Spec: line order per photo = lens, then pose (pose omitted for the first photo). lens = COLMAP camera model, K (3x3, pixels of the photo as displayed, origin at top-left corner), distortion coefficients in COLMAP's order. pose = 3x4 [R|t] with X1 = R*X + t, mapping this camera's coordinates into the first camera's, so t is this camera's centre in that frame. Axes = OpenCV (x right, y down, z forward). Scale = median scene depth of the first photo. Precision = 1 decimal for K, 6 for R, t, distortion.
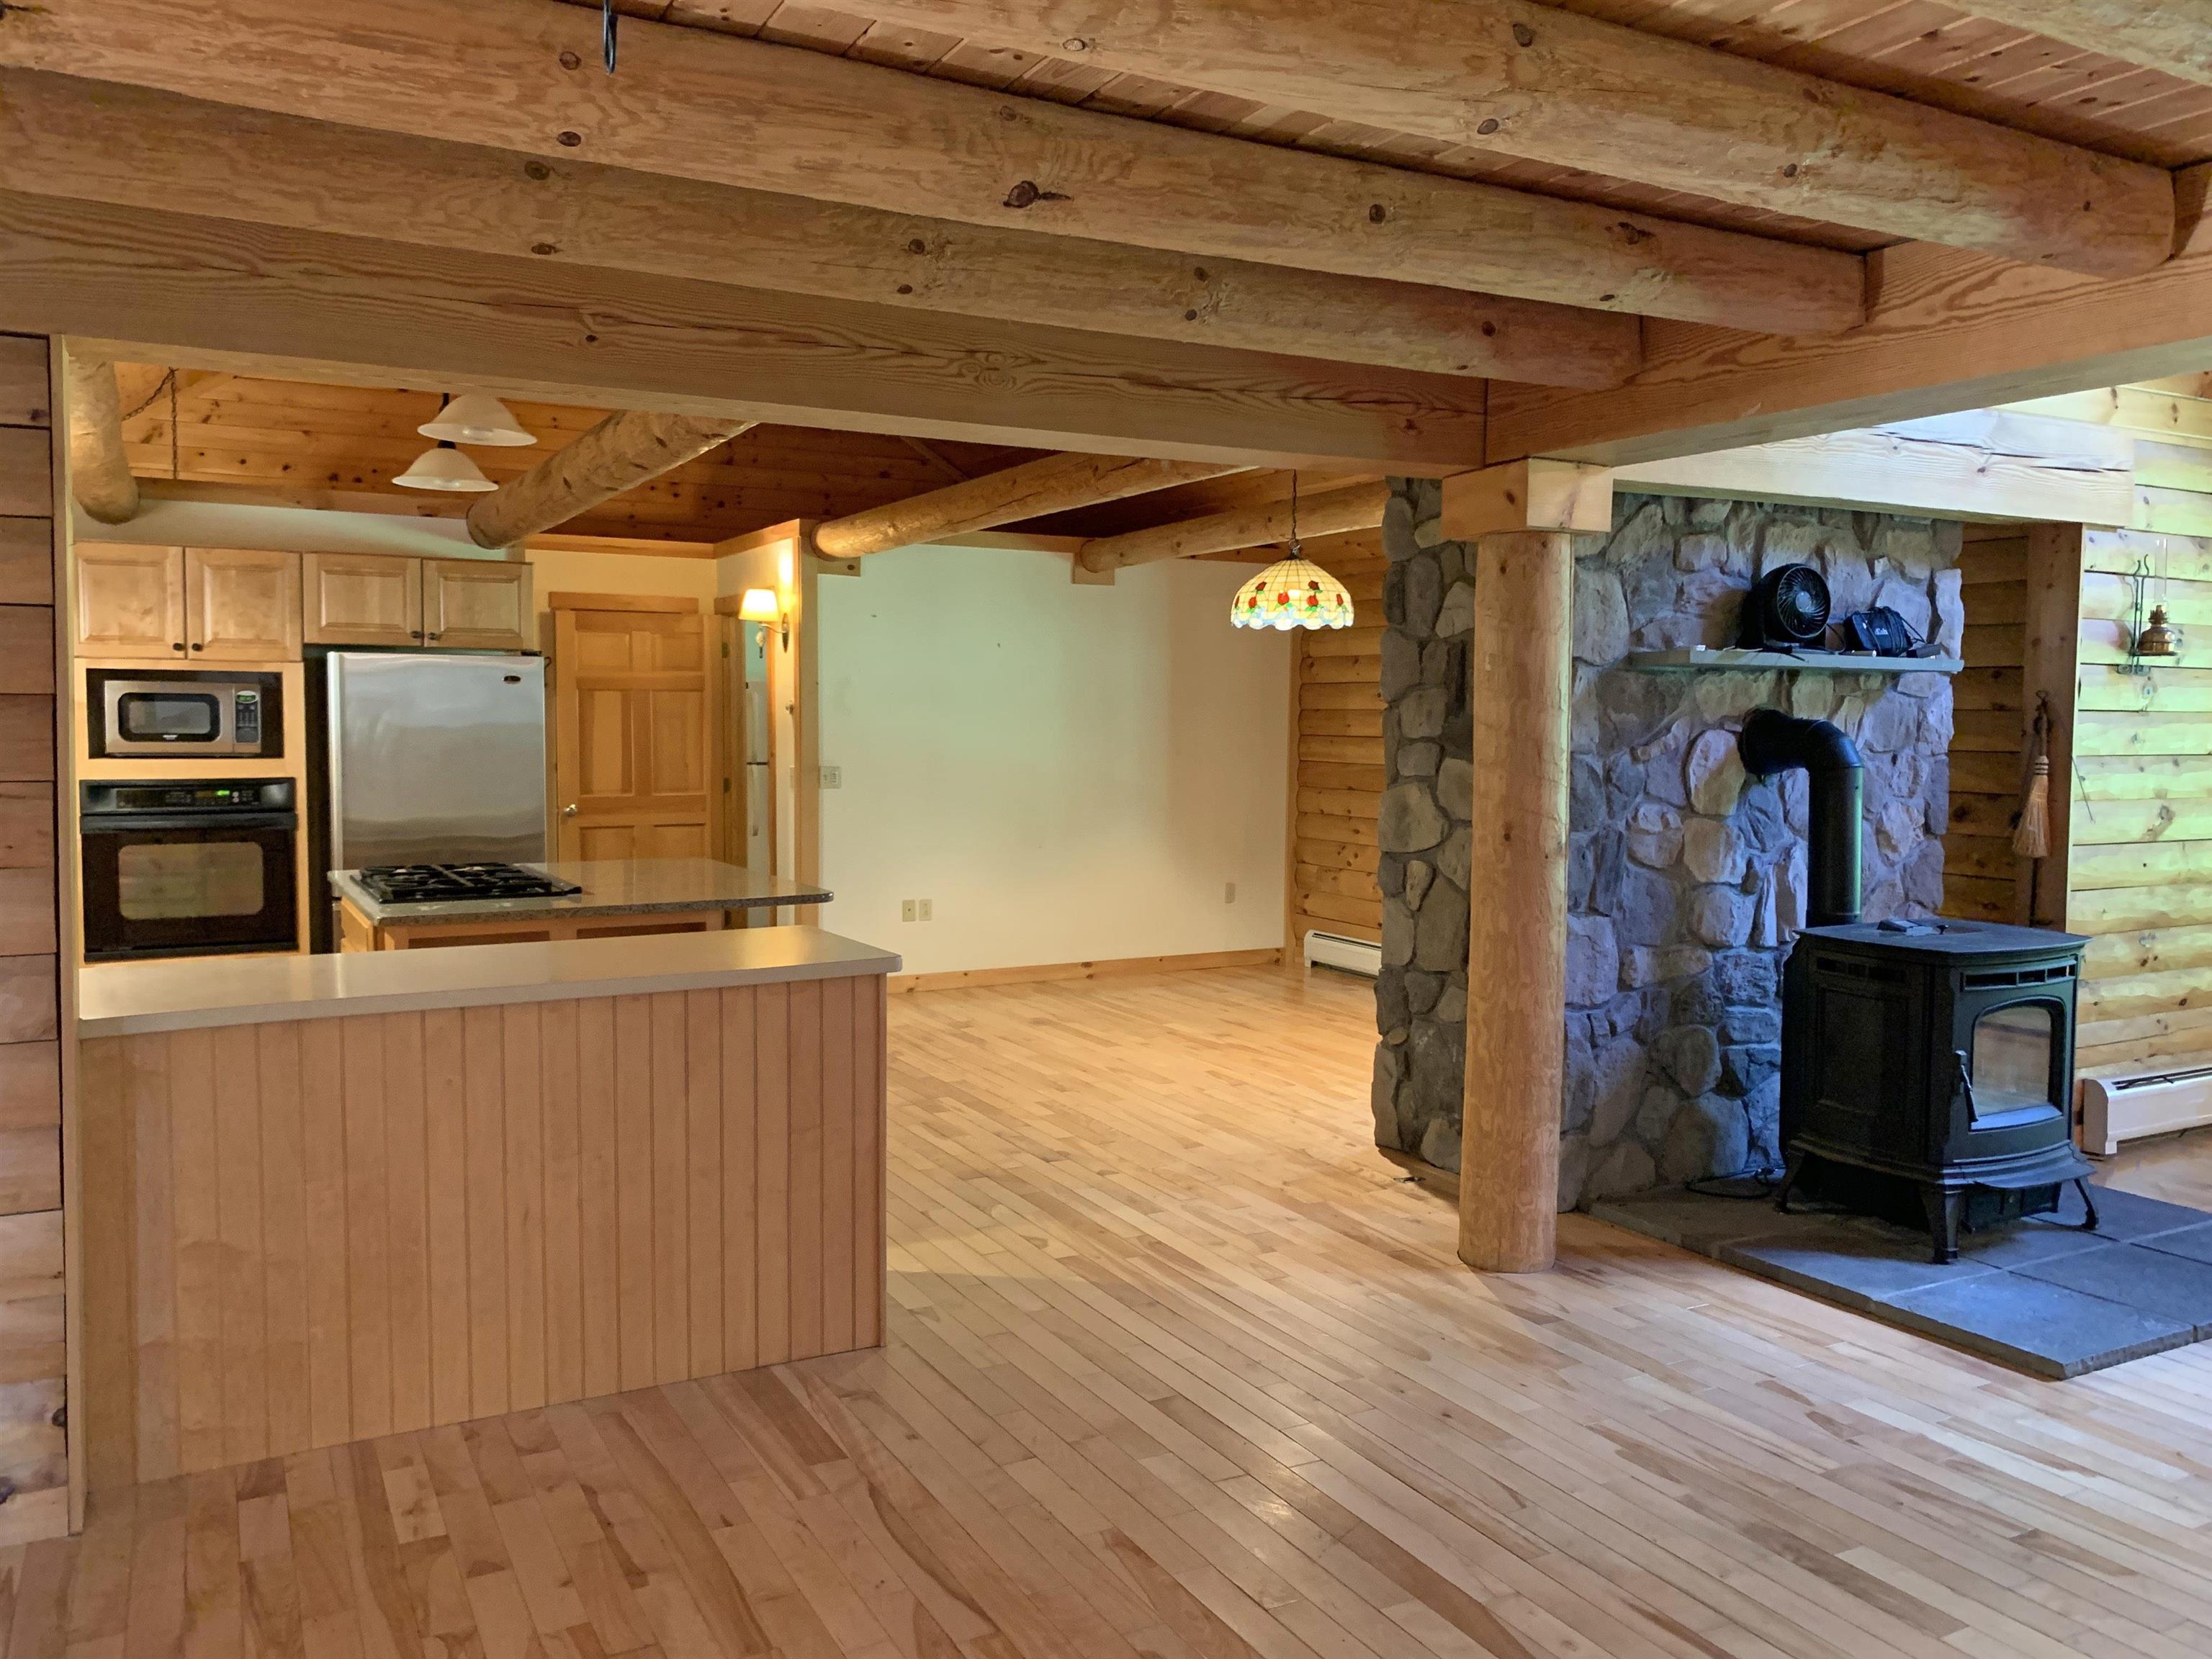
lens RADIAL K [[1695.4, 0, 1108.9], [0, 1695.4, 812.3], [0, 0, 1]] dist [0.037638, -0.045169]
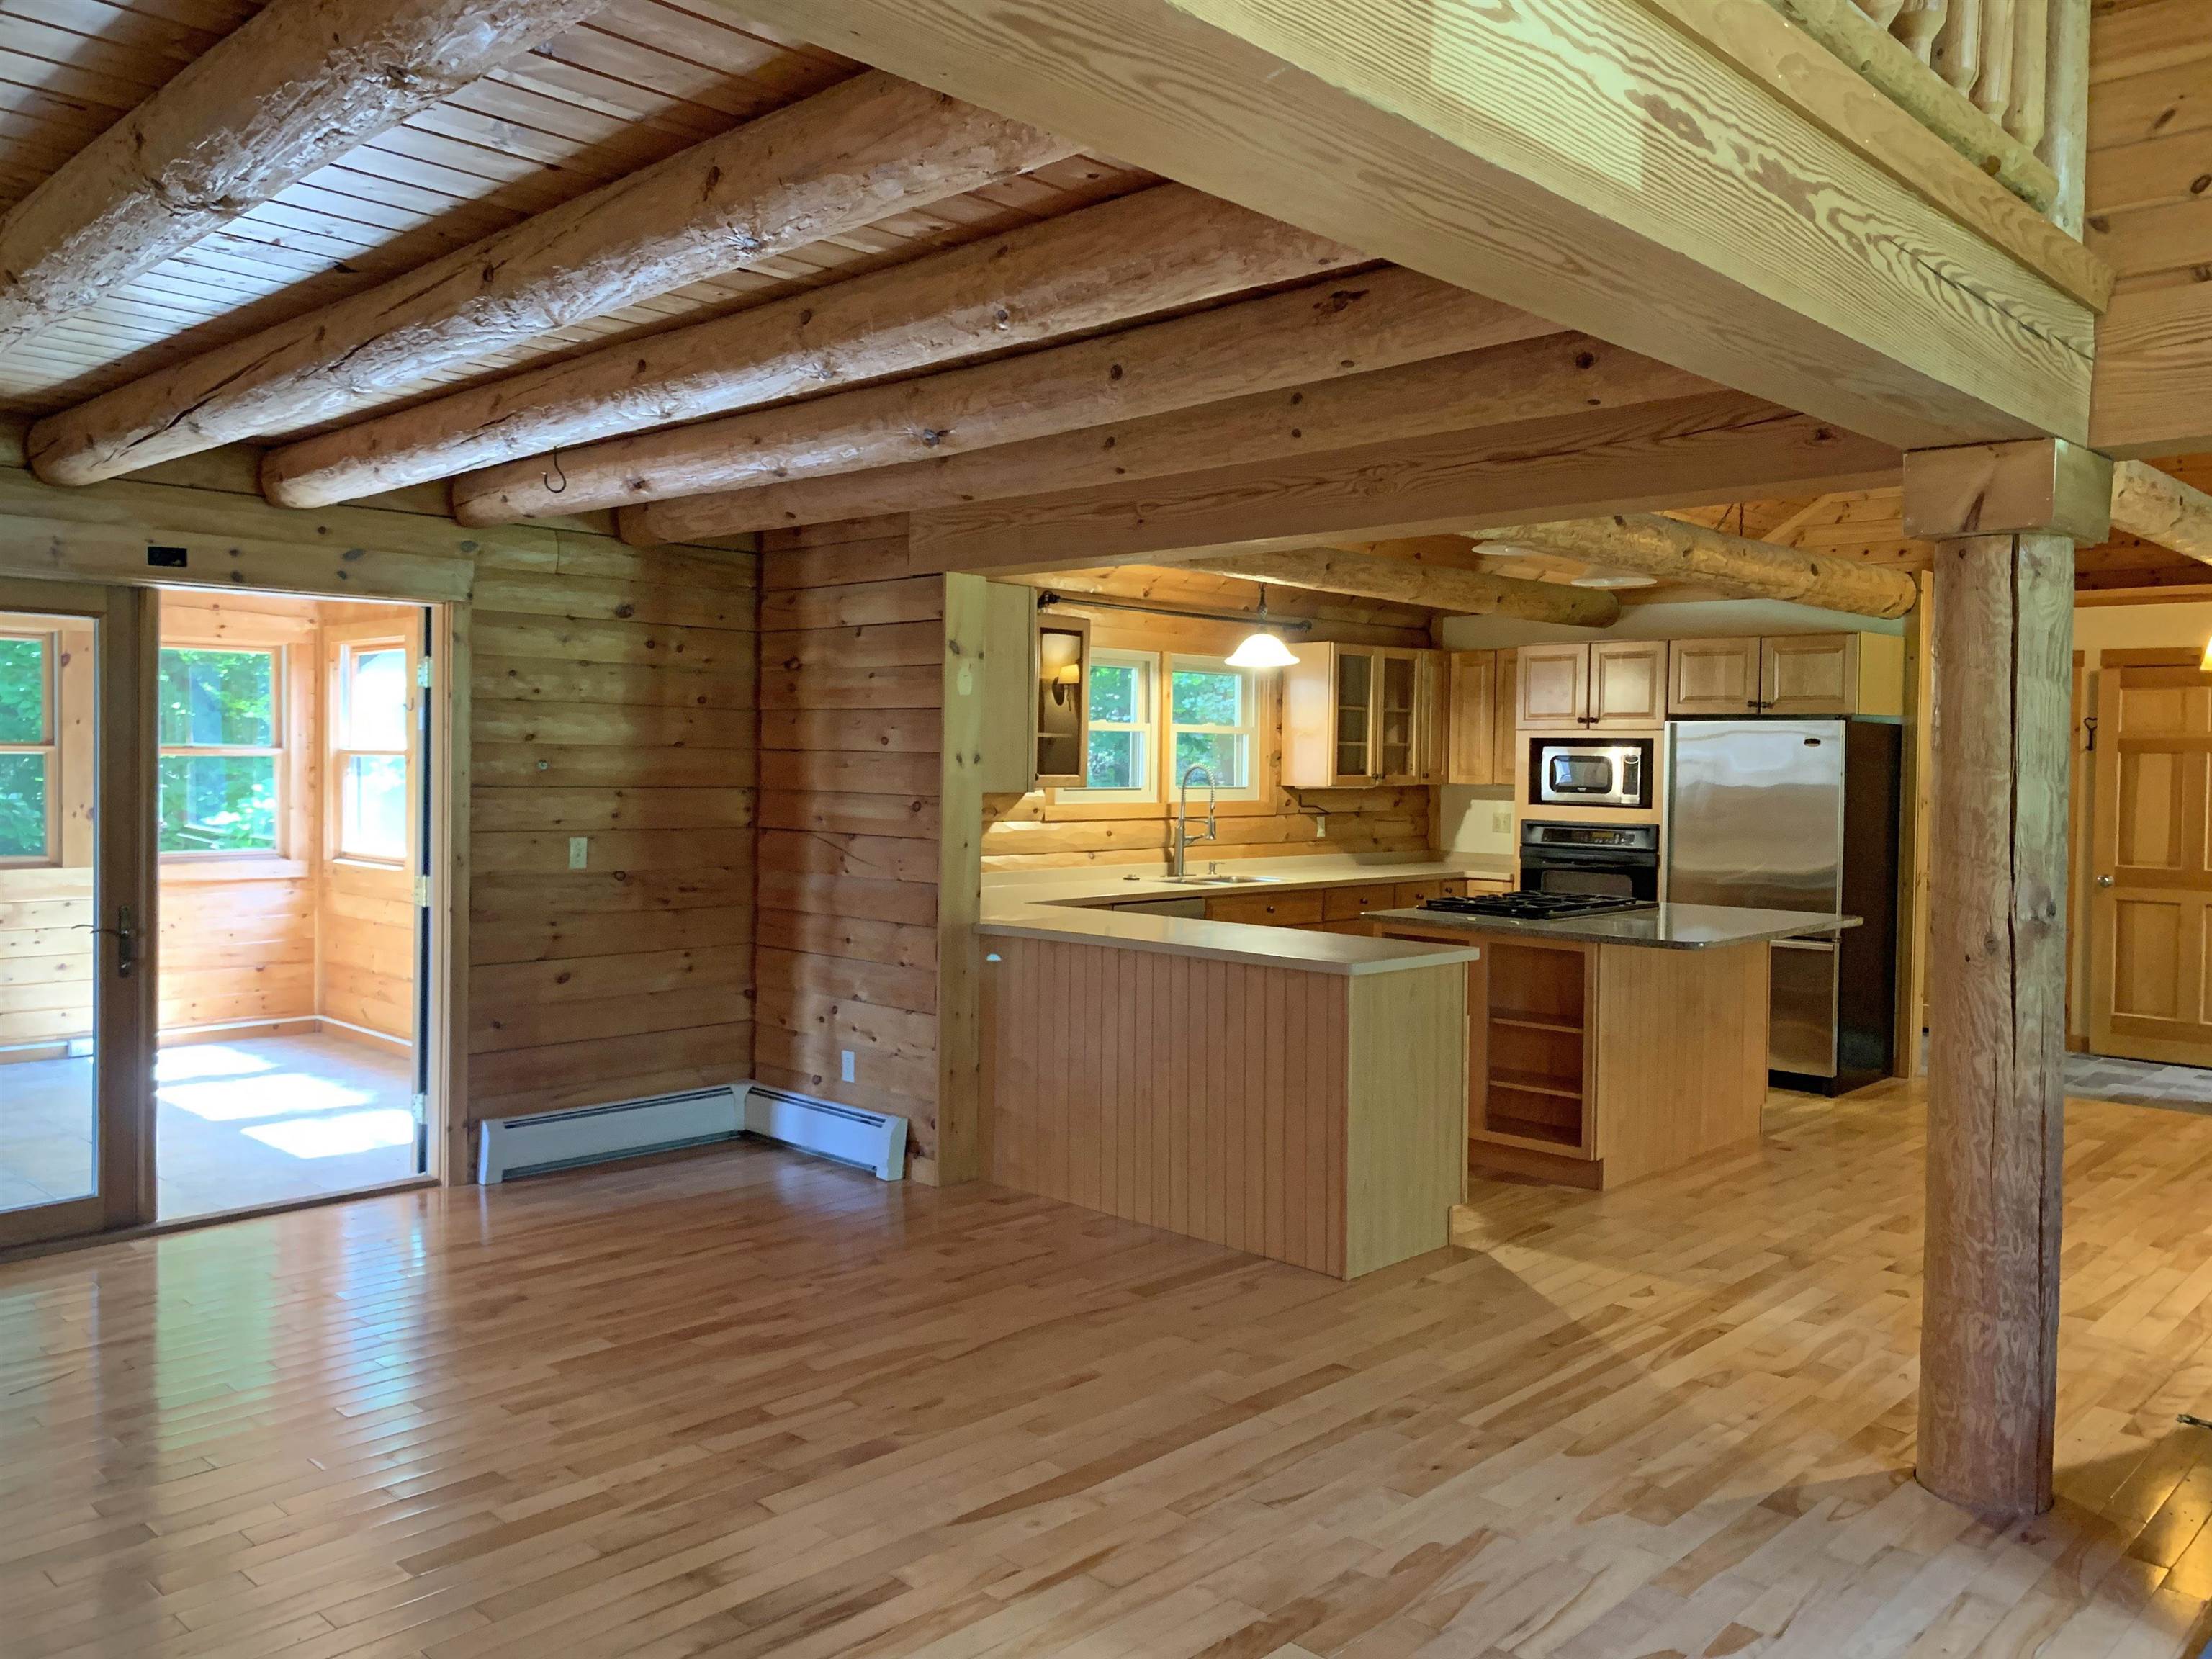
lens RADIAL K [[1695.4, 0, 1106.4], [0, 1695.4, 812.3], [0, 0, 1]] dist [0.037638, -0.045169]
pose [[0.305551, 0.028038, -0.951763, 0.856881], [-0.067606, 0.997683, 0.007686, -0.018787], [0.949773, 0.061996, 0.306738, 0.387000]]
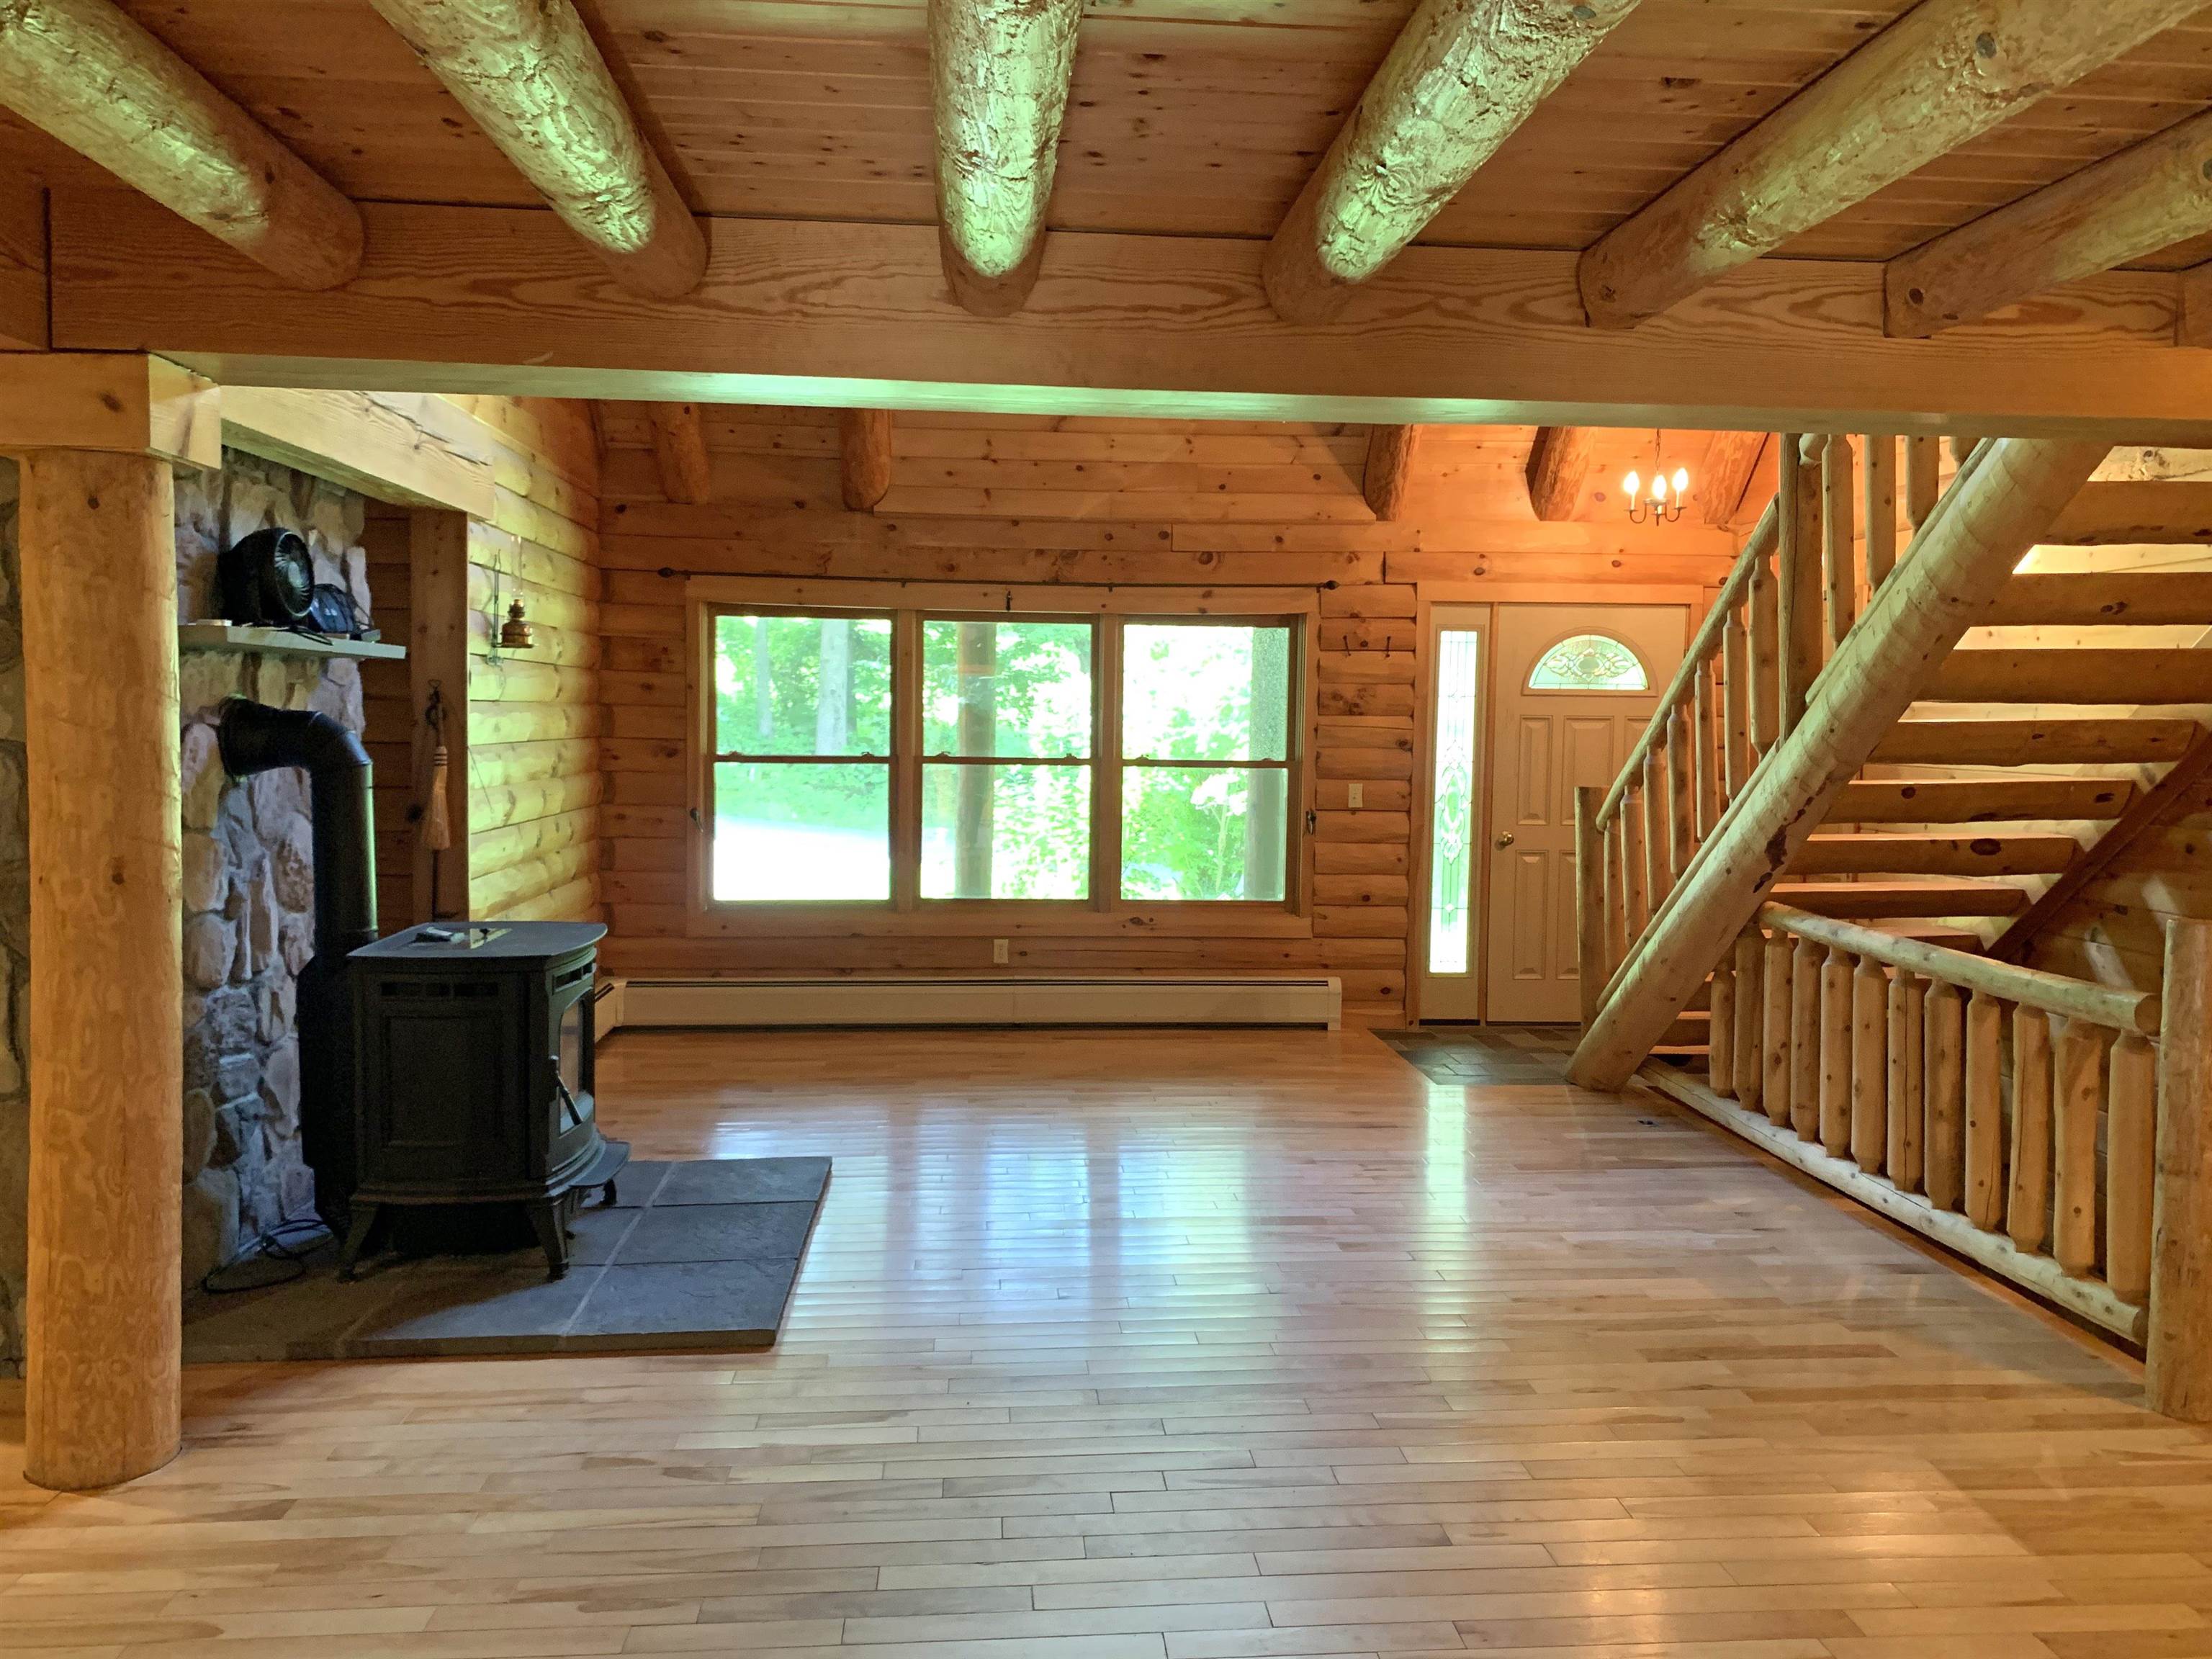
lens RADIAL K [[1695.4, 0, 1102.7], [0, 1695.4, 813.1], [0, 0, 1]] dist [0.037638, -0.045169]
pose [[0.399981, -0.057681, 0.914707, -0.251506], [0.044507, 0.998063, 0.043475, -0.025402], [-0.915442, 0.023321, 0.401773, 0.324080]]
